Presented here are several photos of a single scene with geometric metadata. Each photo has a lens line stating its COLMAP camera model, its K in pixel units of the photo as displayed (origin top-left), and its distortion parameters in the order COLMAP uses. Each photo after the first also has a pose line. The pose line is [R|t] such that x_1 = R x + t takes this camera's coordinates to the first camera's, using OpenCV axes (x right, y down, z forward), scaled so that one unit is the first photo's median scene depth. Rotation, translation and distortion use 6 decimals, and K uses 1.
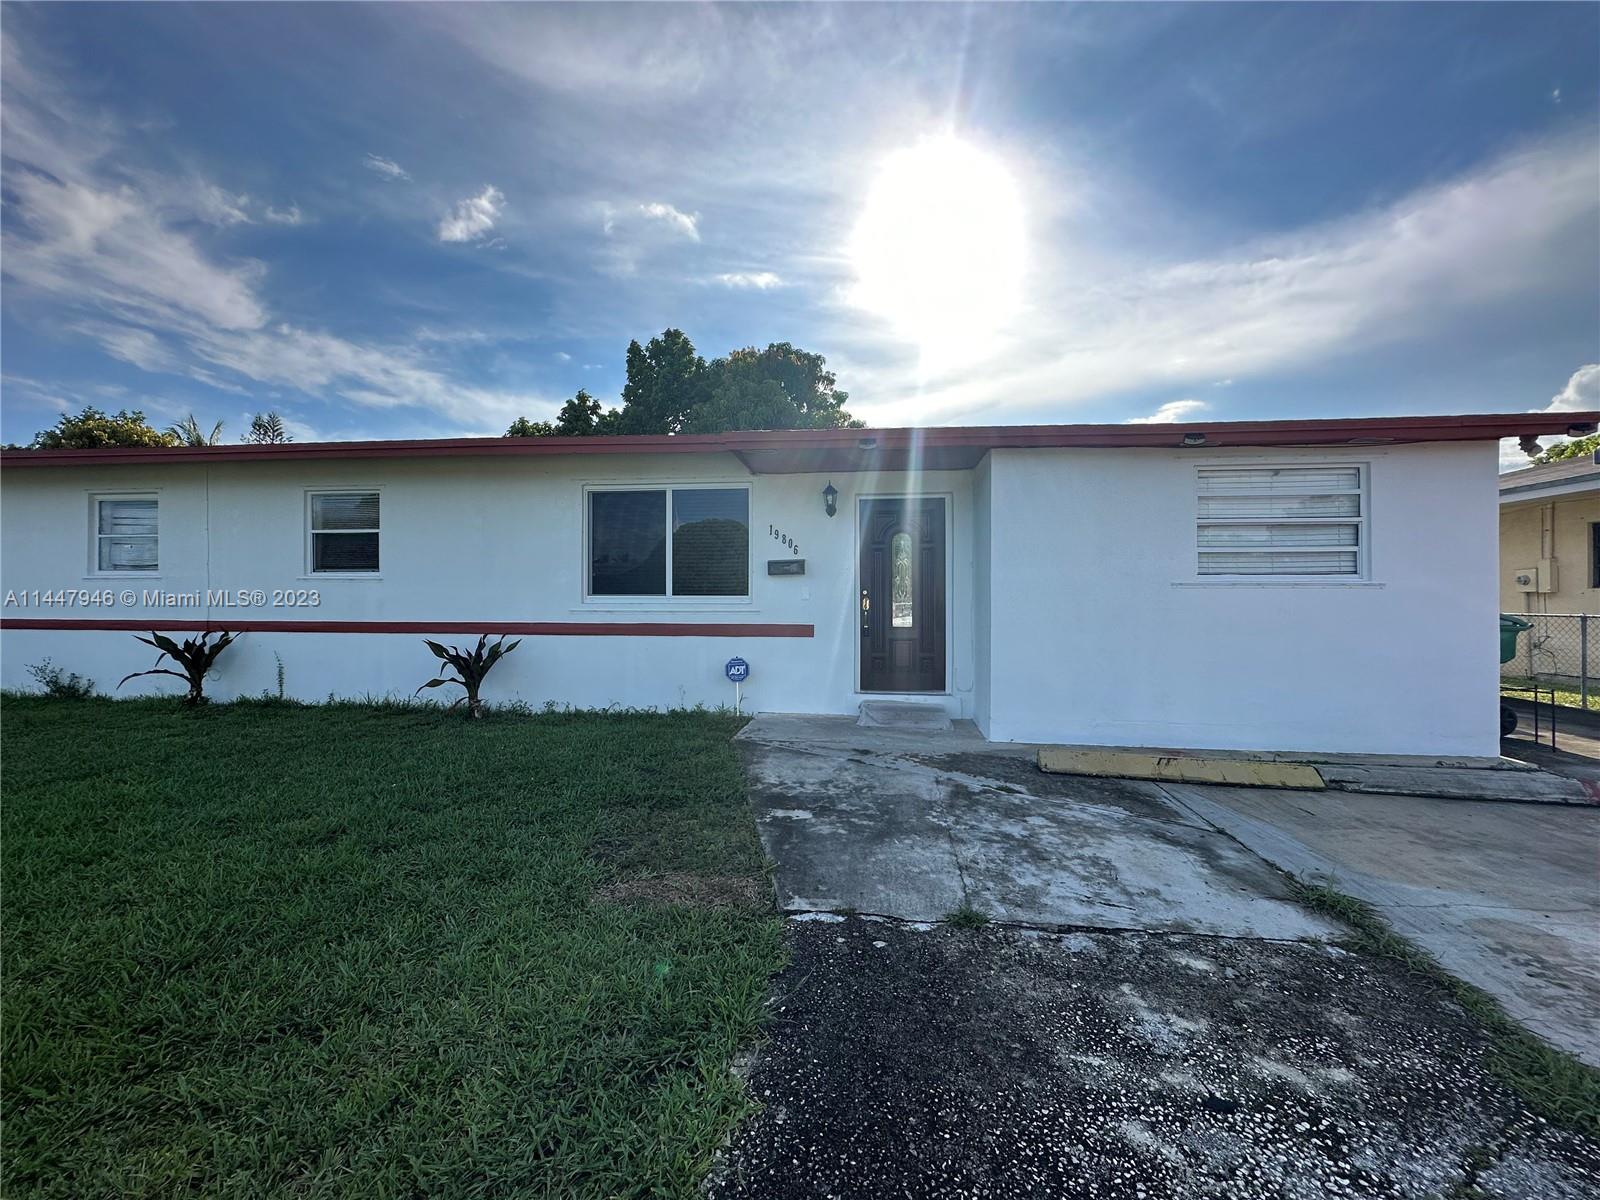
lens RADIAL K [[639.1, 0, 804.3], [0, 639.1, 604.3], [0, 0, 1]] dist [-0.001412, 0.001130]
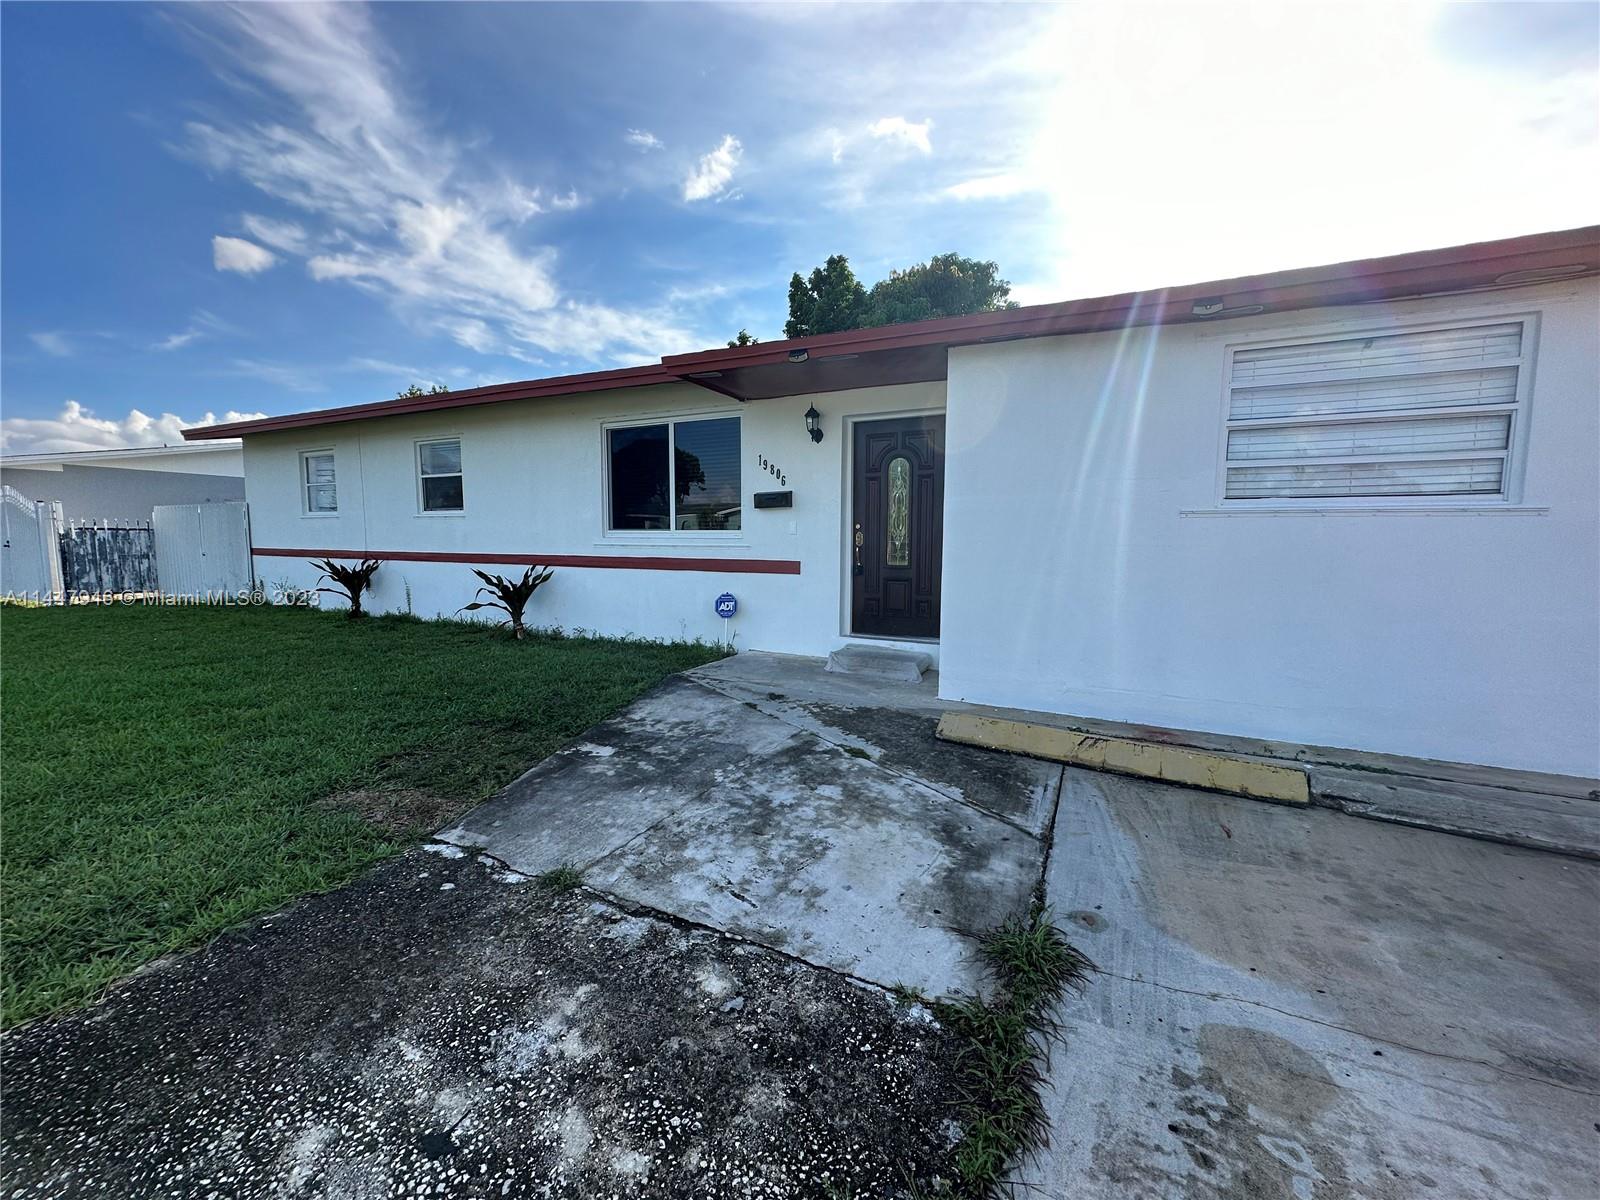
lens RADIAL K [[639.1, 0, 802.3], [0, 639.1, 604.5], [0, 0, 1]] dist [-0.001412, 0.001130]
pose [[0.940262, 0.038559, -0.338260, 0.331524], [-0.006273, 0.995359, 0.096026, 0.005014], [0.340393, -0.088168, 0.936140, 0.114166]]
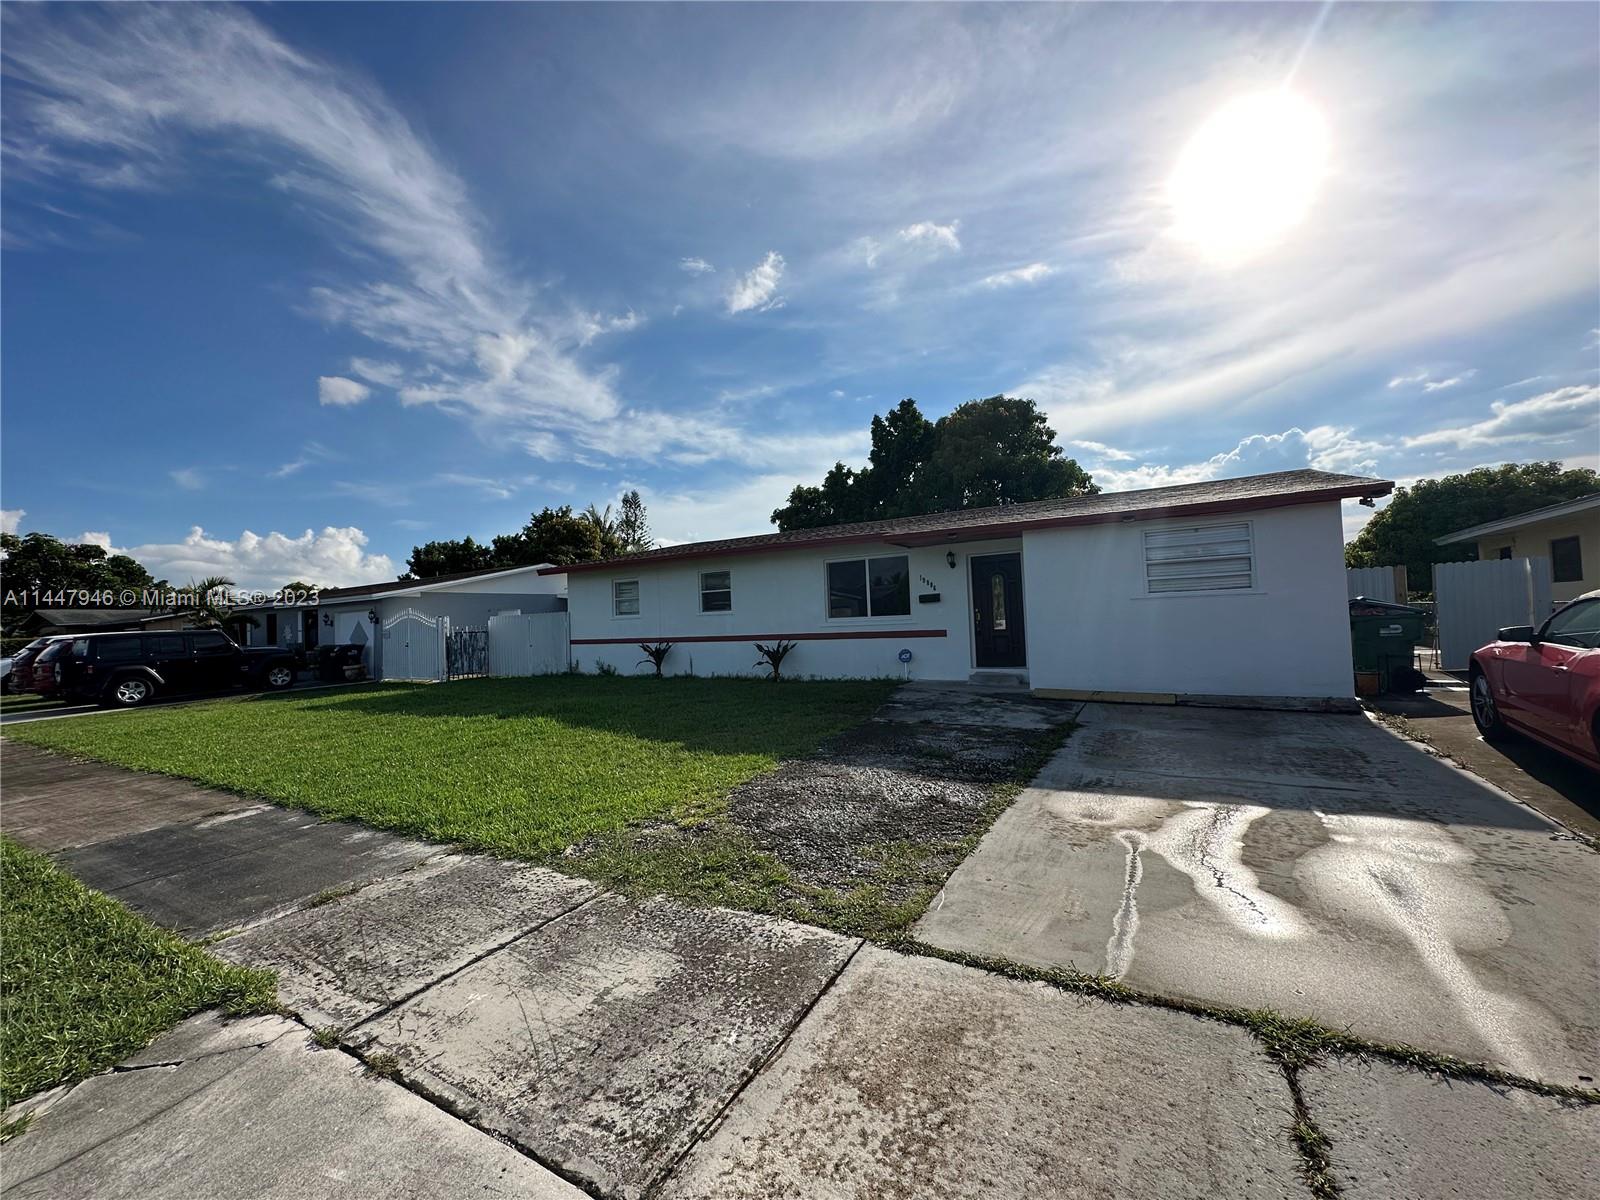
lens RADIAL K [[639.1, 0, 808.2], [0, 639.1, 609.6], [0, 0, 1]] dist [-0.001412, 0.001130]
pose [[0.912412, -0.044752, -0.406818, 0.381203], [0.038282, 0.998978, -0.024033, 0.003701], [0.407478, 0.006354, 0.913193, -0.758440]]
